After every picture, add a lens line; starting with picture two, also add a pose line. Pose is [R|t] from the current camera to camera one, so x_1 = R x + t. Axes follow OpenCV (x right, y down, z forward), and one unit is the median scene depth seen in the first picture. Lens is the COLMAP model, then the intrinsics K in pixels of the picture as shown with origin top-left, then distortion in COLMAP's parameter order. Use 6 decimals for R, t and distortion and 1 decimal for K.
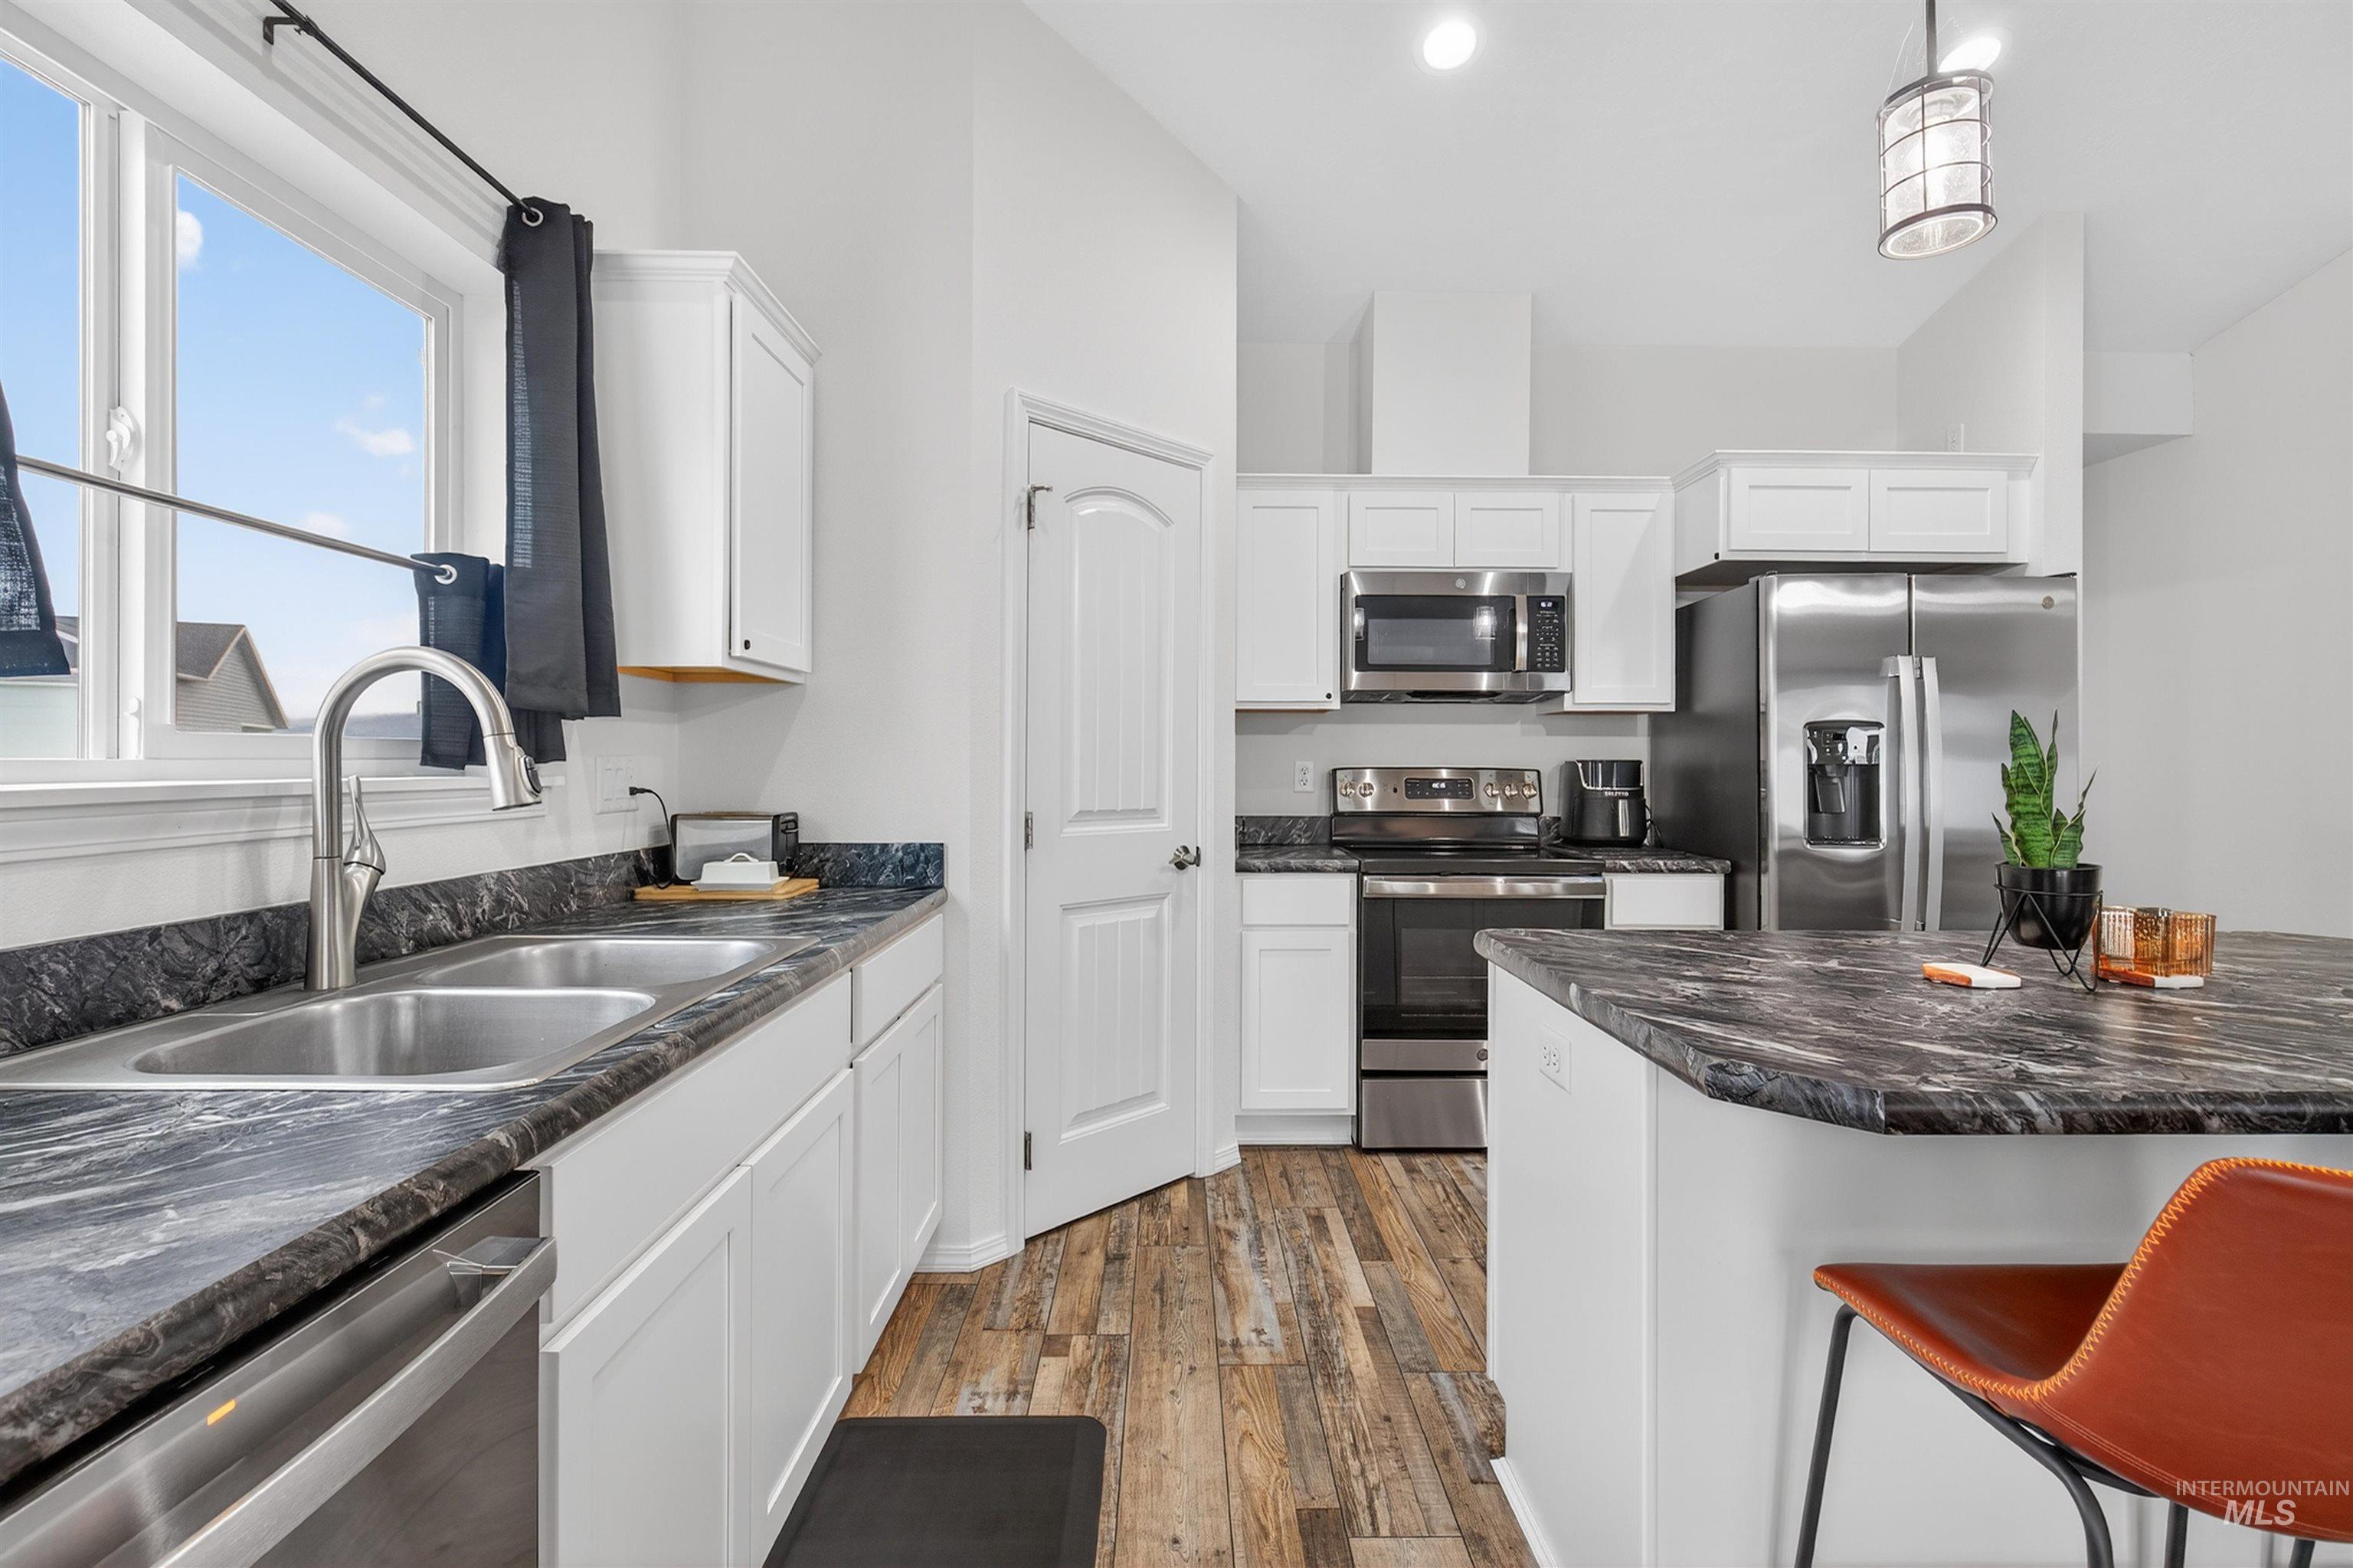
lens RADIAL K [[1049.4, 0, 1180.0], [0, 1049.4, 778.0], [0, 0, 1]] dist [-0.000851, 0.000259]
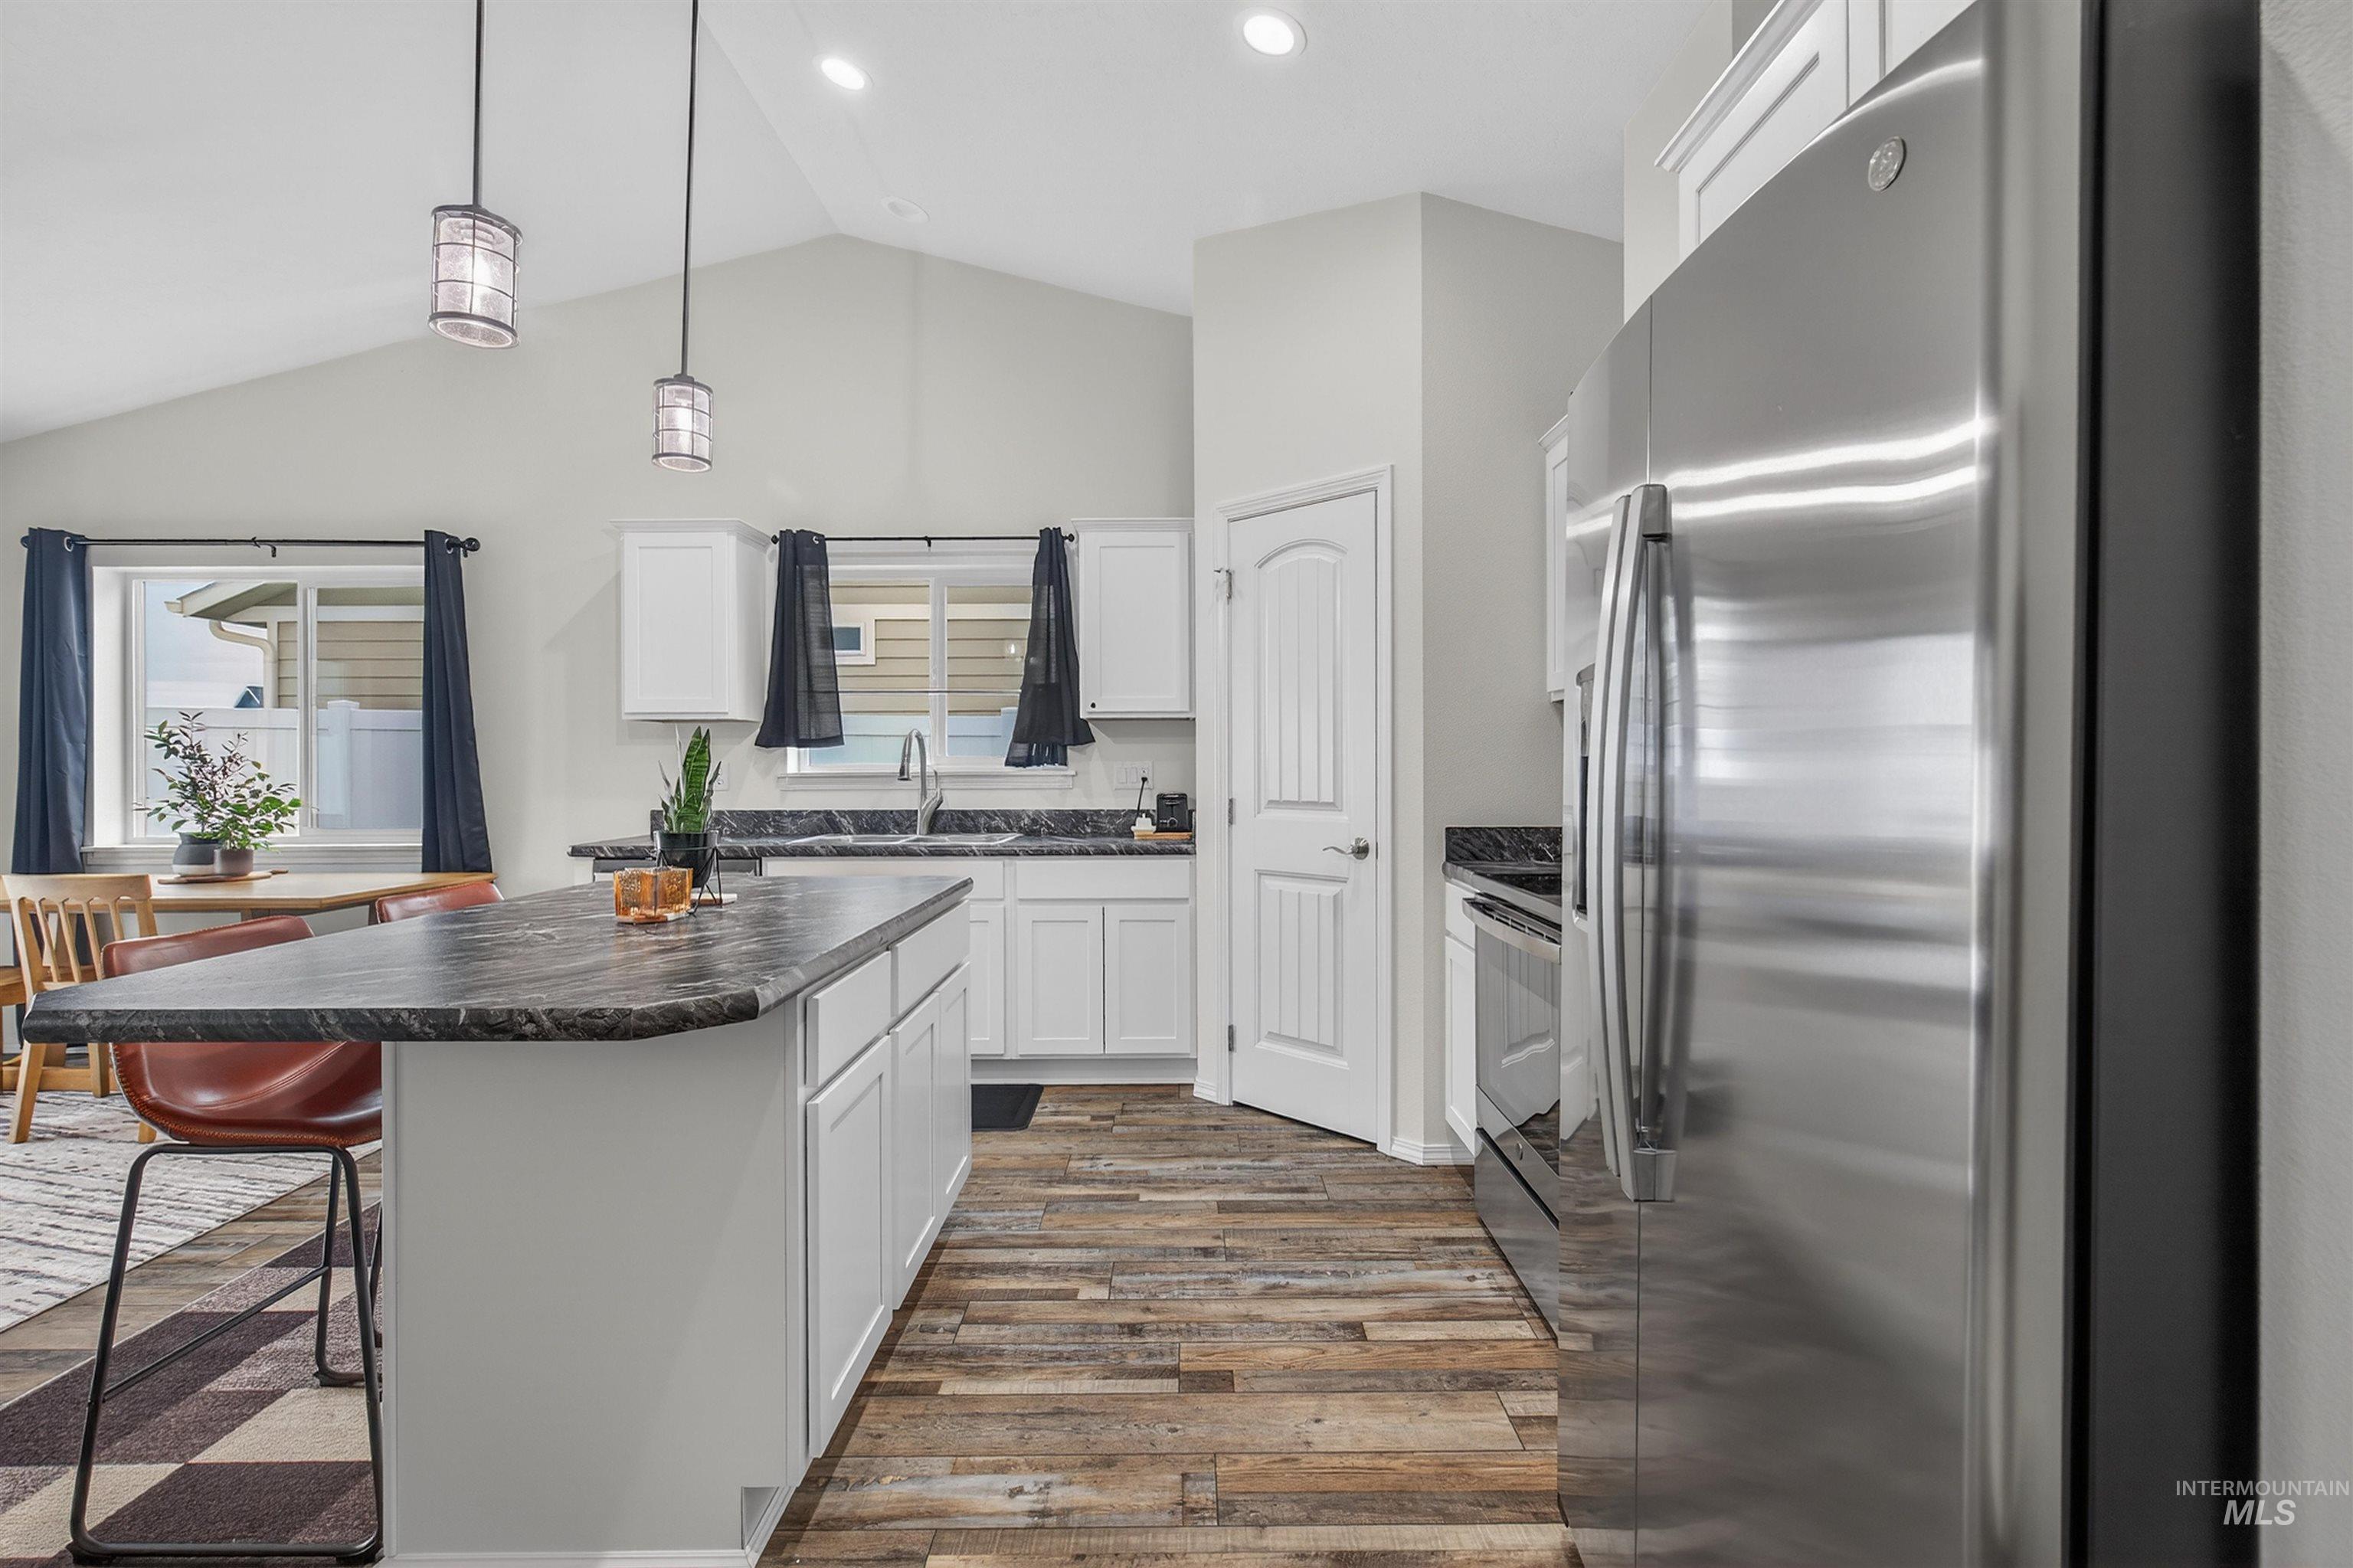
lens RADIAL K [[1049.4, 0, 1171.7], [0, 1049.4, 771.0], [0, 0, 1]] dist [-0.000851, 0.000259]
pose [[0.000950, 0.008067, -0.999967, 1.325767], [-0.007106, 0.999942, 0.008060, -0.016278], [0.999974, 0.007099, 0.001007, 0.957979]]
